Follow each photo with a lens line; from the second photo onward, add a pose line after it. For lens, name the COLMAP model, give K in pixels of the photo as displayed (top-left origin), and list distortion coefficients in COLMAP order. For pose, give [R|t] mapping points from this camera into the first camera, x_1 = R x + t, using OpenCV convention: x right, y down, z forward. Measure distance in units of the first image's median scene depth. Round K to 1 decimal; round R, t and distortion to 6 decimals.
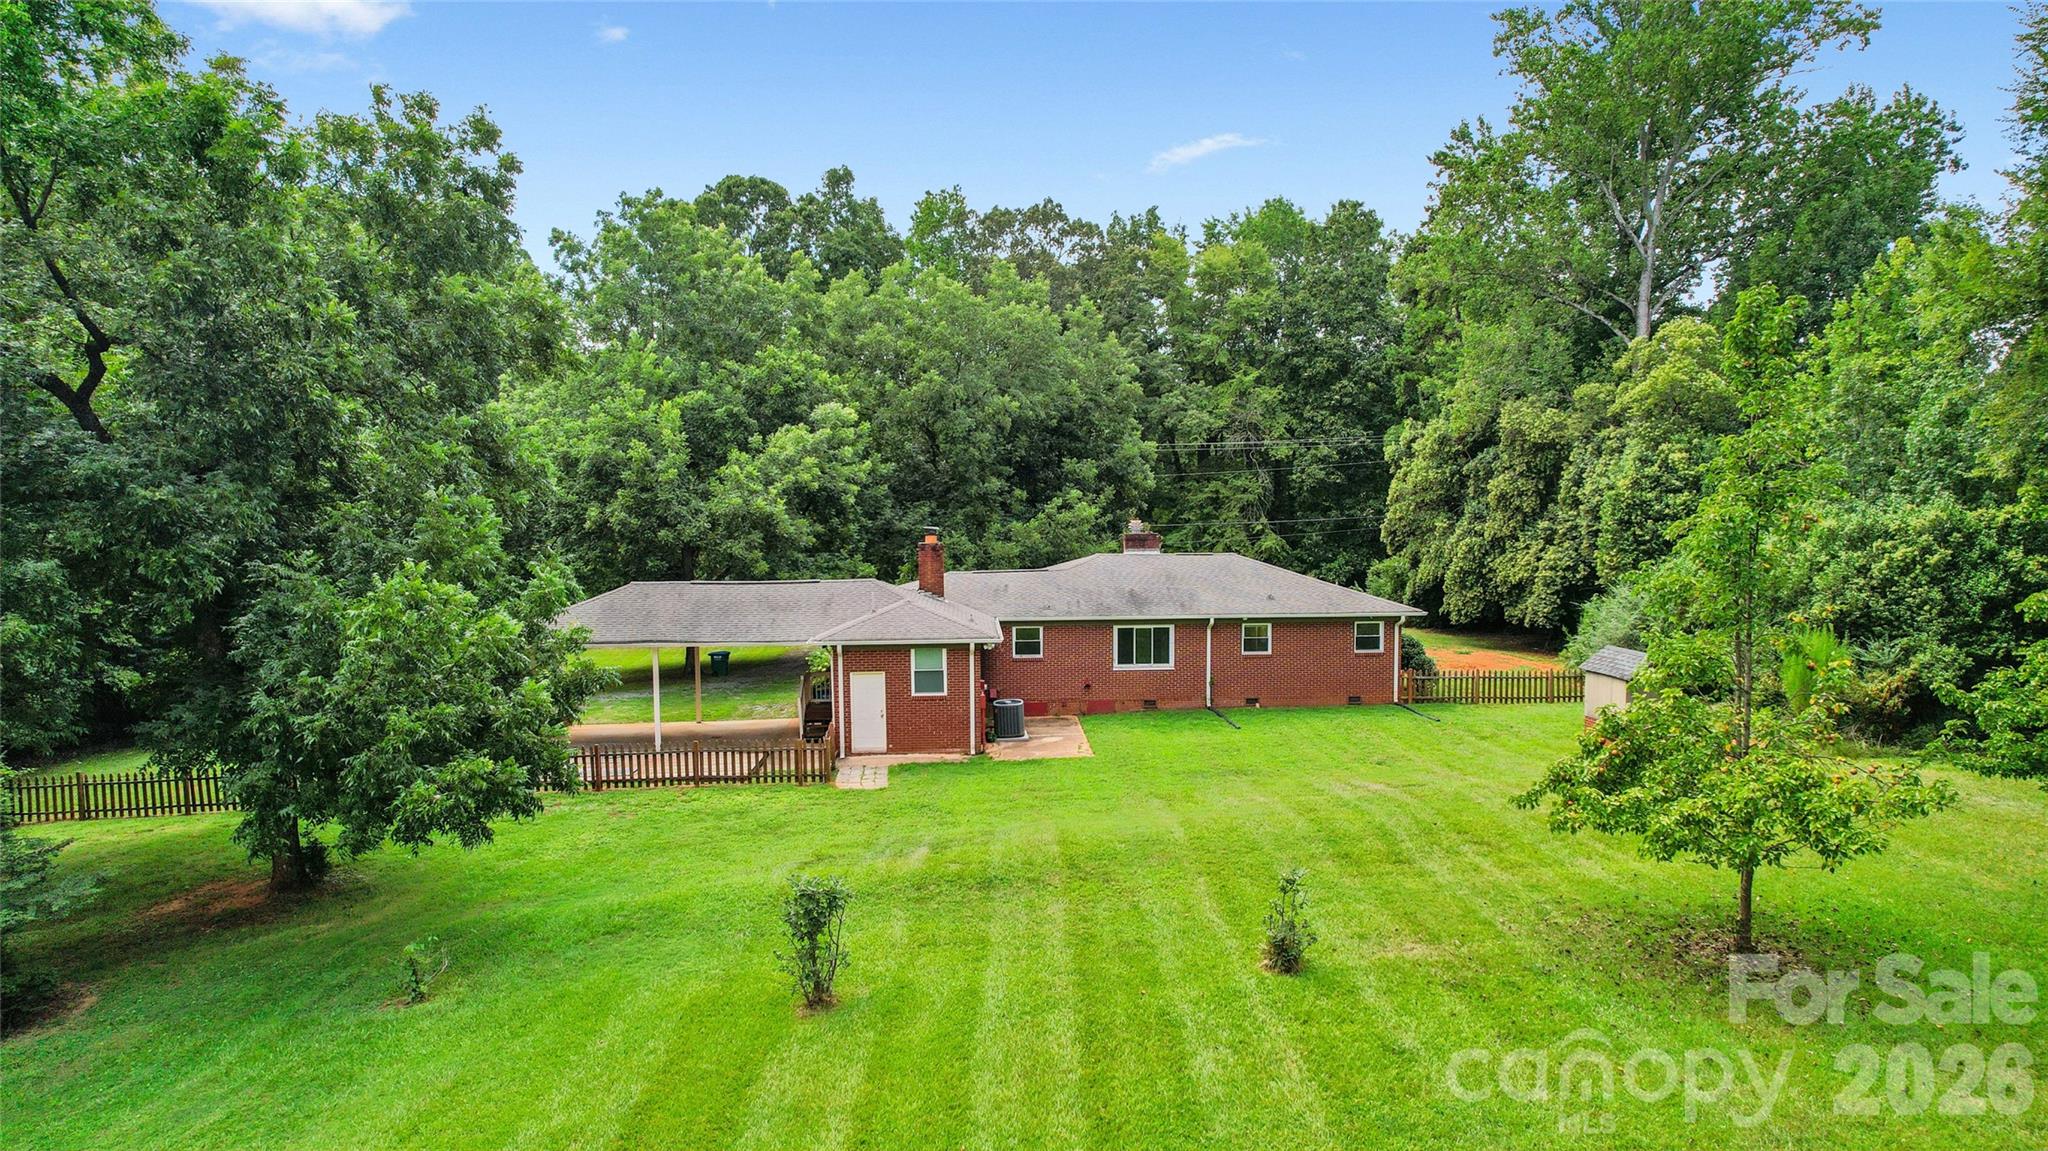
lens RADIAL K [[1318.9, 0, 1031.3], [0, 1318.9, 576.7], [0, 0, 1]] dist [-0.045478, 0.044713]
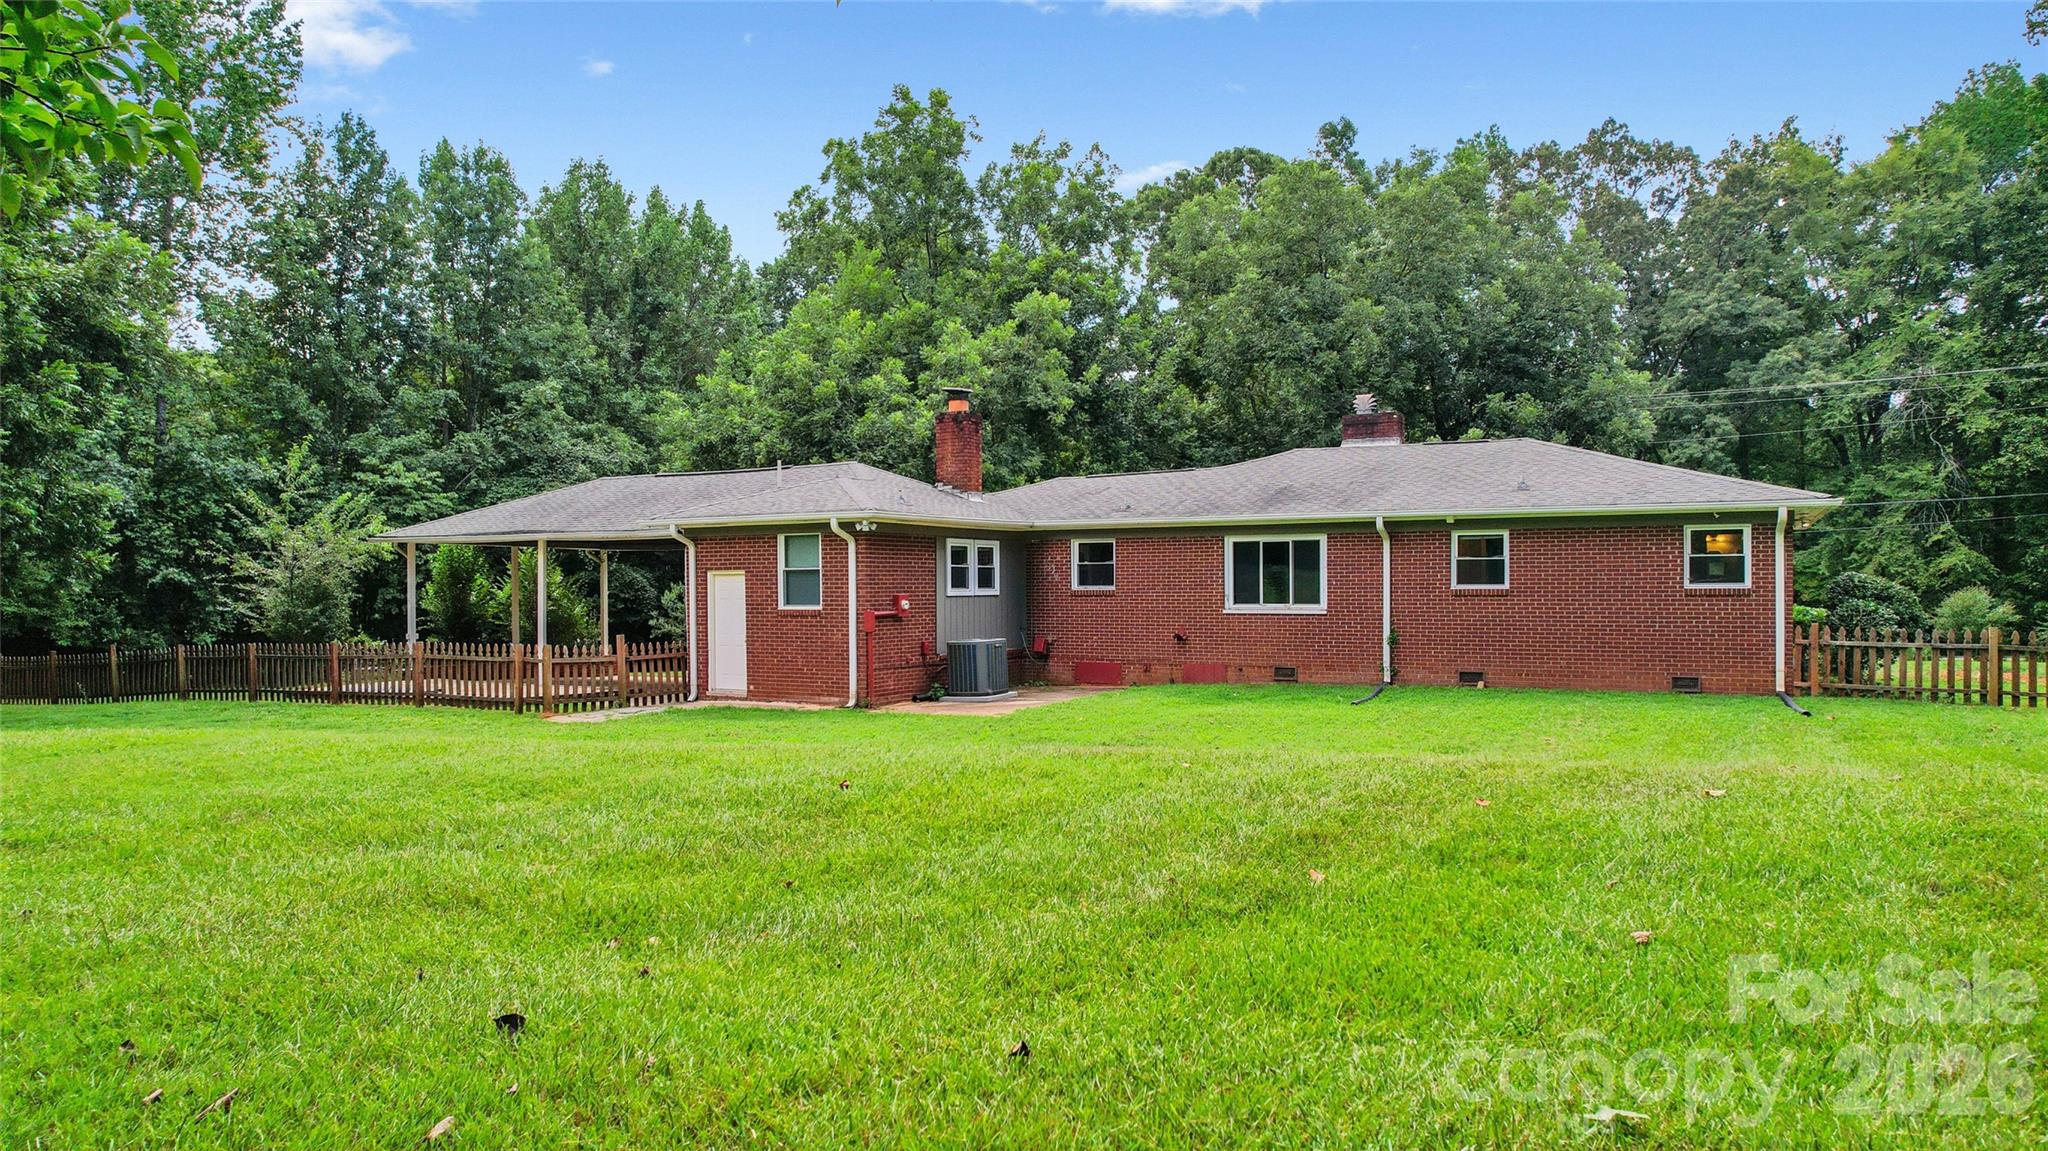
lens RADIAL K [[1318.9, 0, 1031.3], [0, 1318.9, 576.7], [0, 0, 1]] dist [-0.045478, 0.044713]
pose [[0.851989, 0.001146, -0.523558, 0.218310], [-0.038195, 0.997469, -0.059972, 0.068668], [0.522164, 0.071092, 0.849877, 0.334147]]
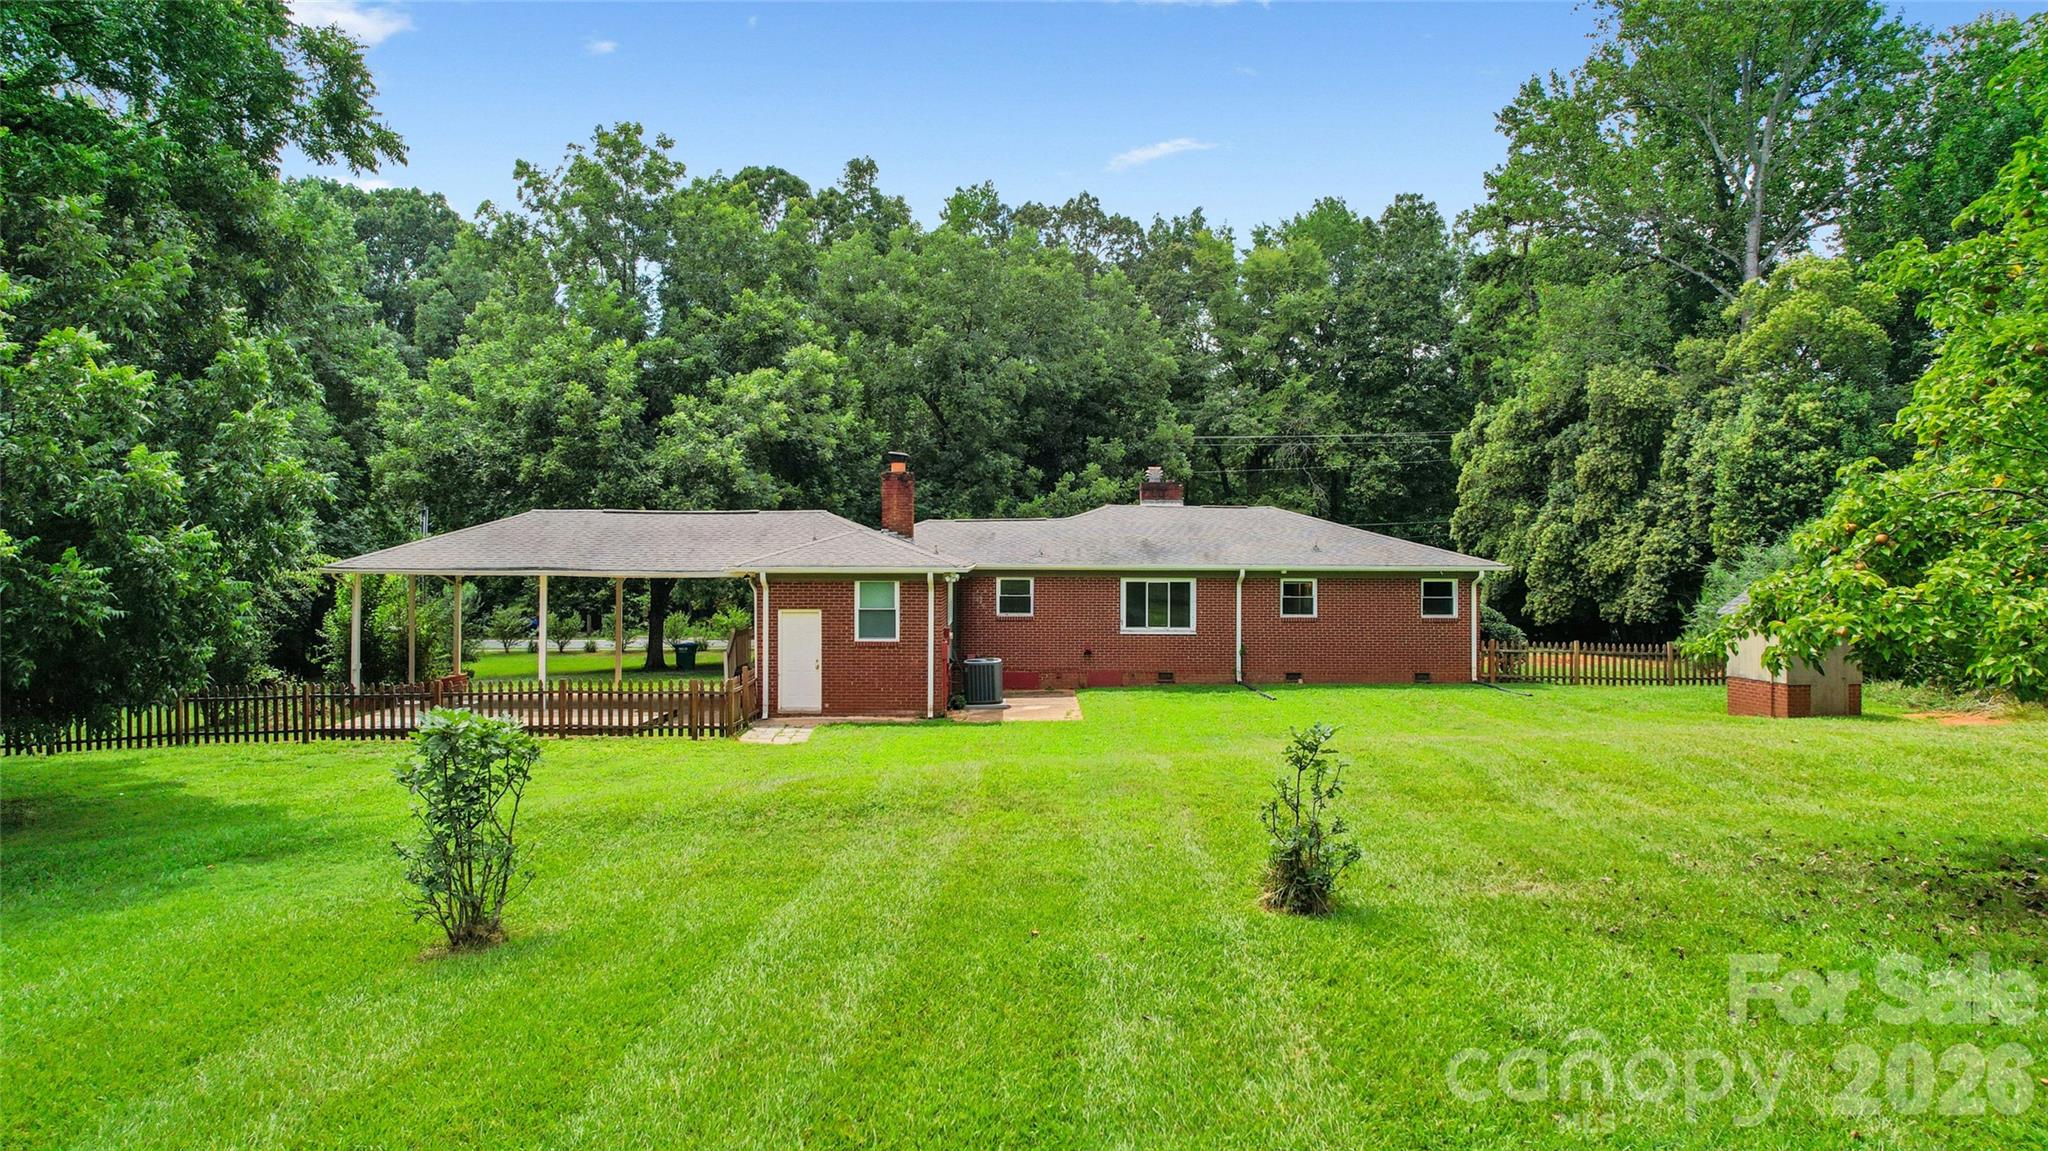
lens RADIAL K [[1344.6, 0, 1022.9], [0, 1344.6, 494.5], [0, 0, 1]] dist [-0.051004, 0.046048]
pose [[0.998791, 0.010438, -0.048047, 0.030274], [-0.015670, 0.993826, -0.109837, 0.056918], [0.046603, 0.110458, 0.992788, 0.124230]]
